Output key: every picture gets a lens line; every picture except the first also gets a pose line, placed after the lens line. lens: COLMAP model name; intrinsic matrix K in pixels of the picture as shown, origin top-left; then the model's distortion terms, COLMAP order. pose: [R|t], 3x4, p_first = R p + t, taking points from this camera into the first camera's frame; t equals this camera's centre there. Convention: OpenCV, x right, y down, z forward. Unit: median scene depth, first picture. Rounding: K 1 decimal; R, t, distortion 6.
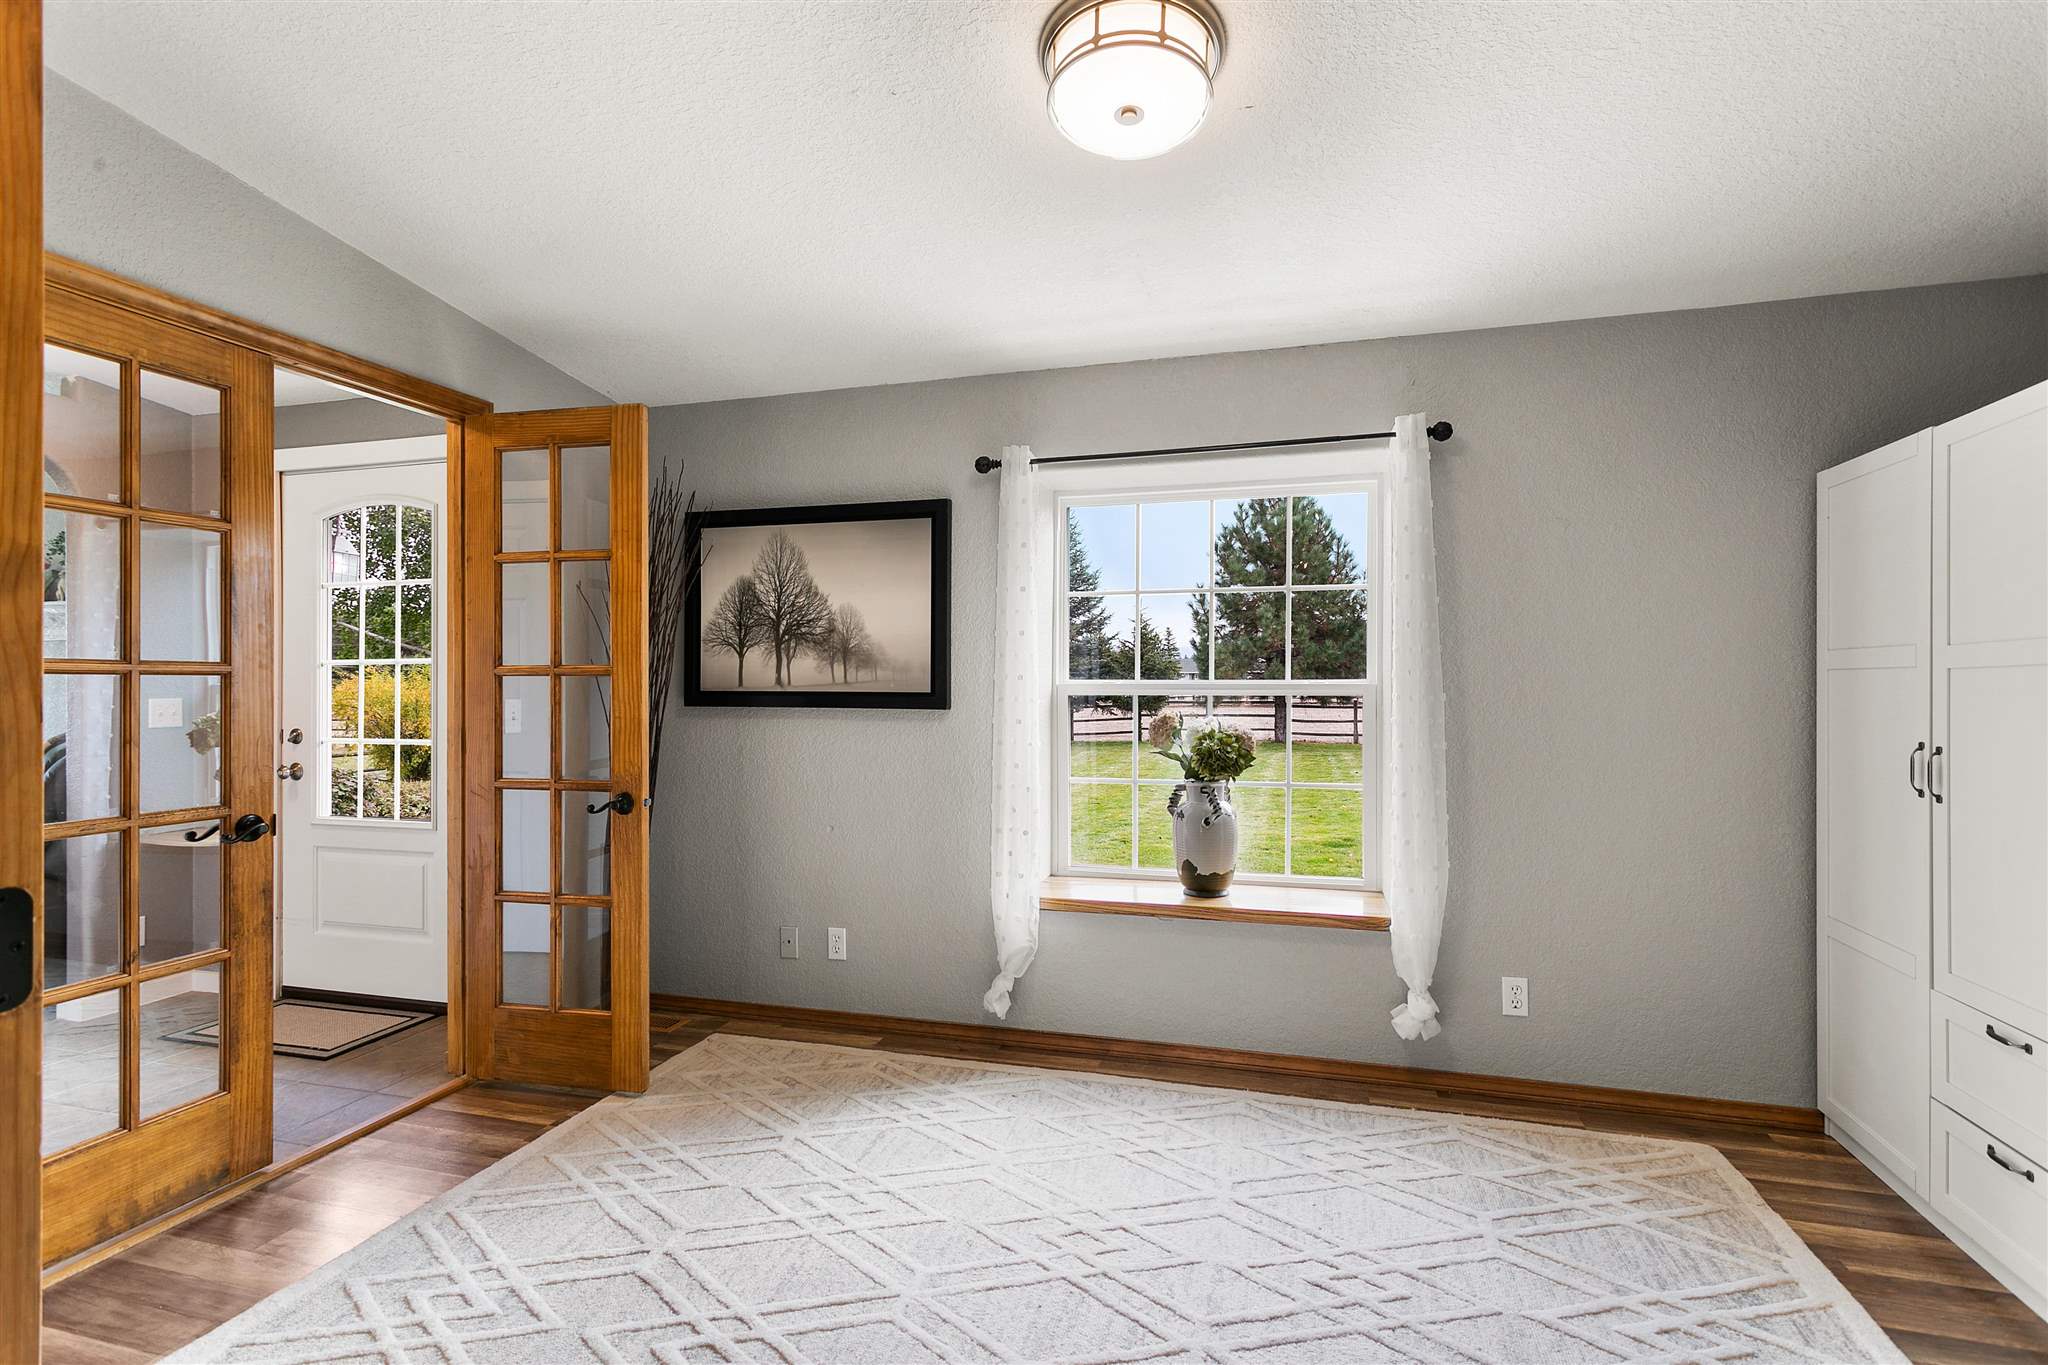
lens RADIAL K [[986.3, 0, 1034.0], [0, 986.3, 681.6], [0, 0, 1]] dist [0.009353, 0.000105]
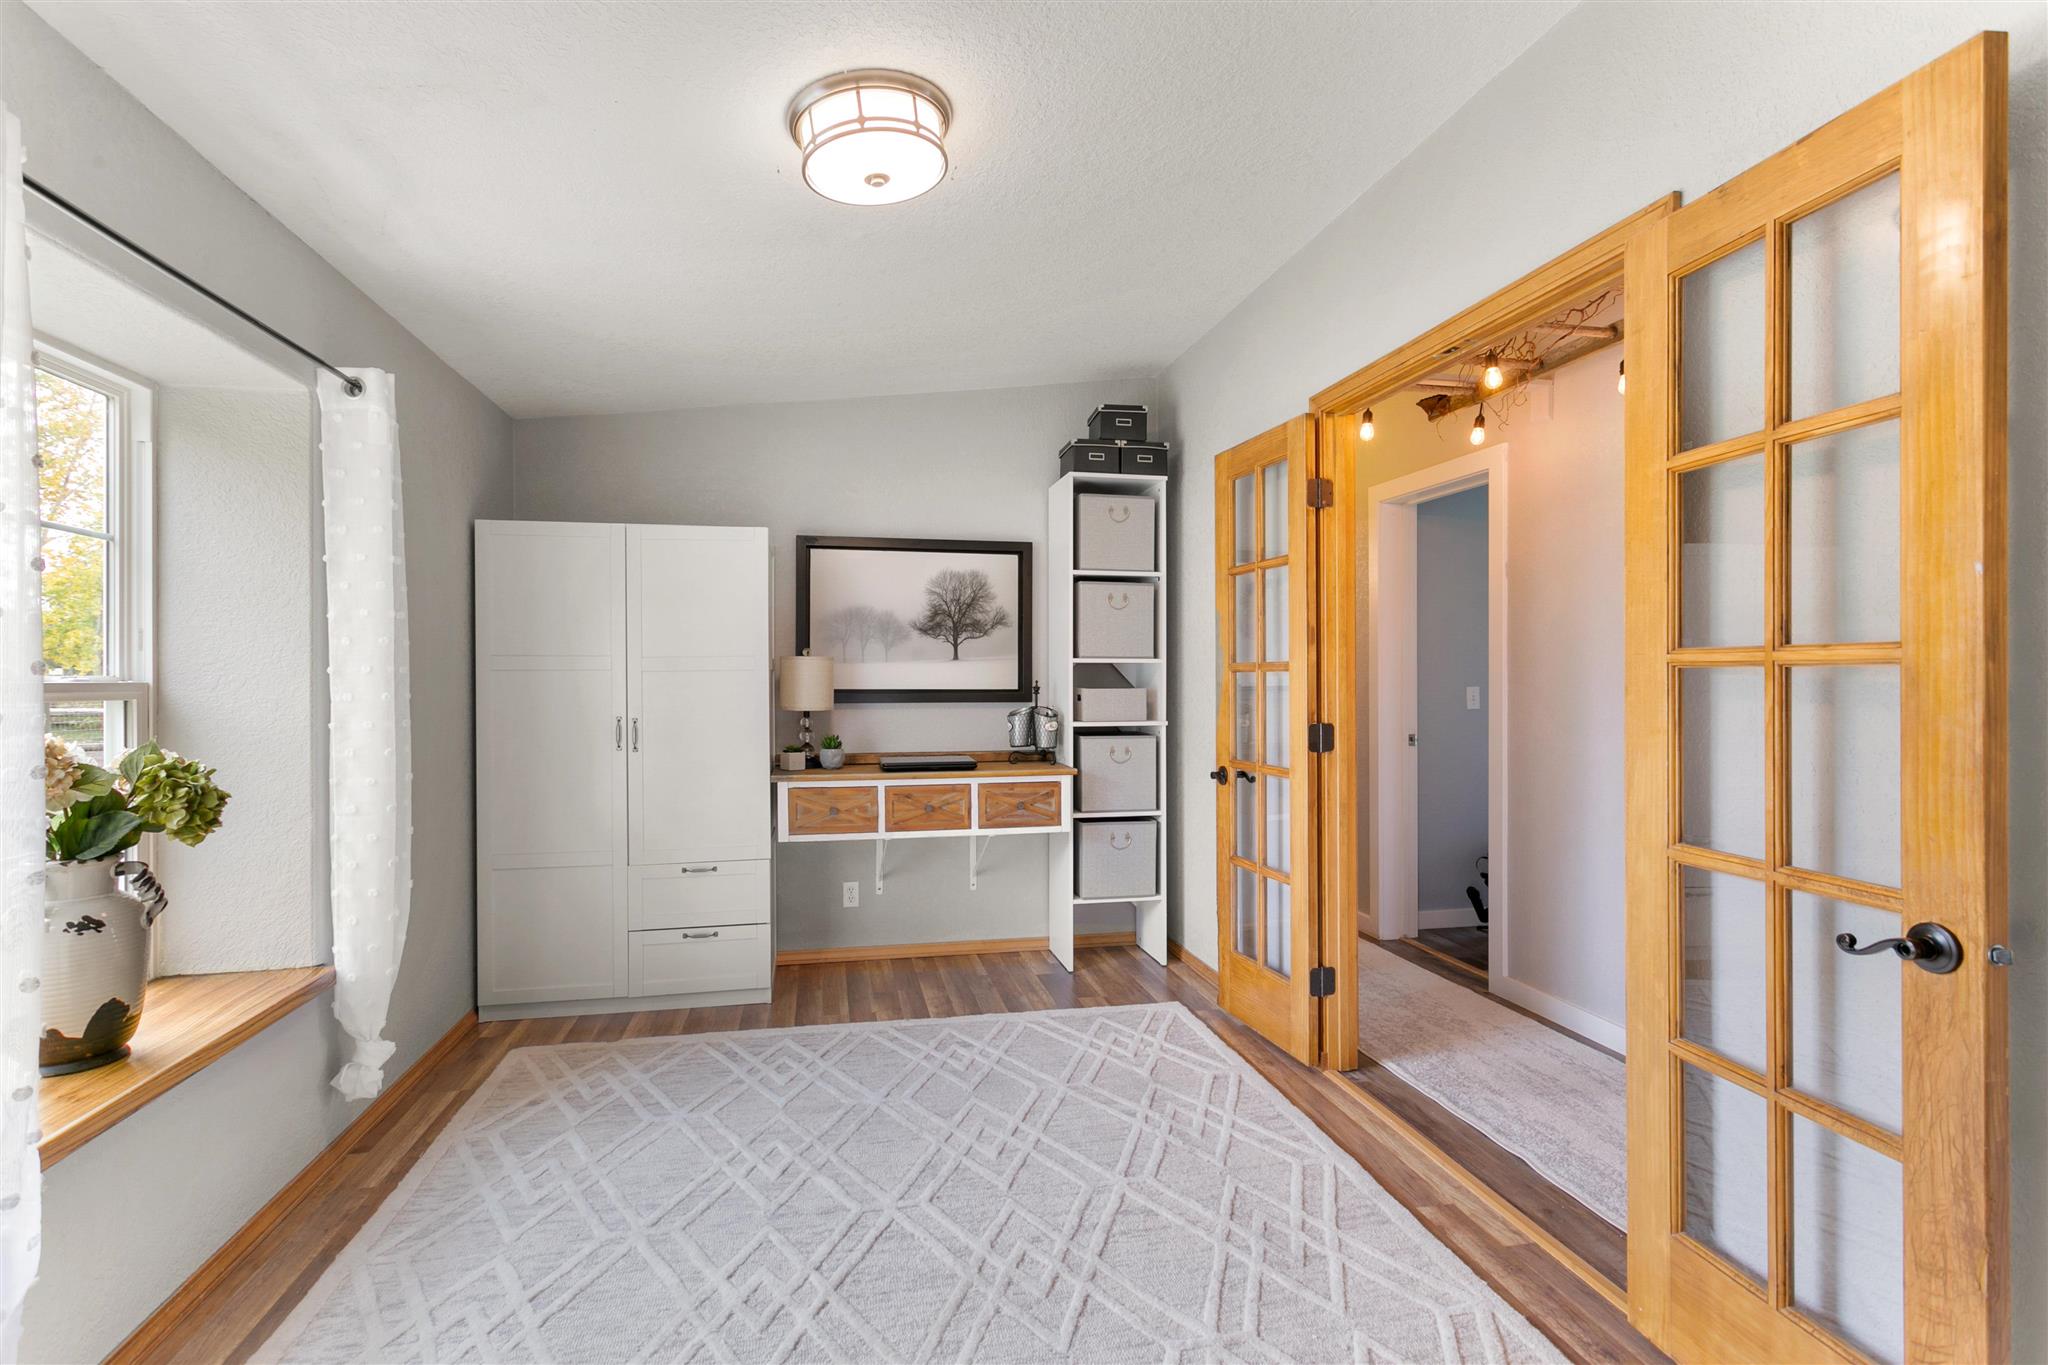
lens RADIAL K [[986.3, 0, 1033.8], [0, 986.3, 678.9], [0, 0, 1]] dist [0.009353, 0.000105]
pose [[-0.468302, -0.004154, 0.883559, -0.767258], [-0.001156, 0.999991, 0.004088, -0.003202], [-0.883568, 0.000893, -0.468303, 1.069108]]
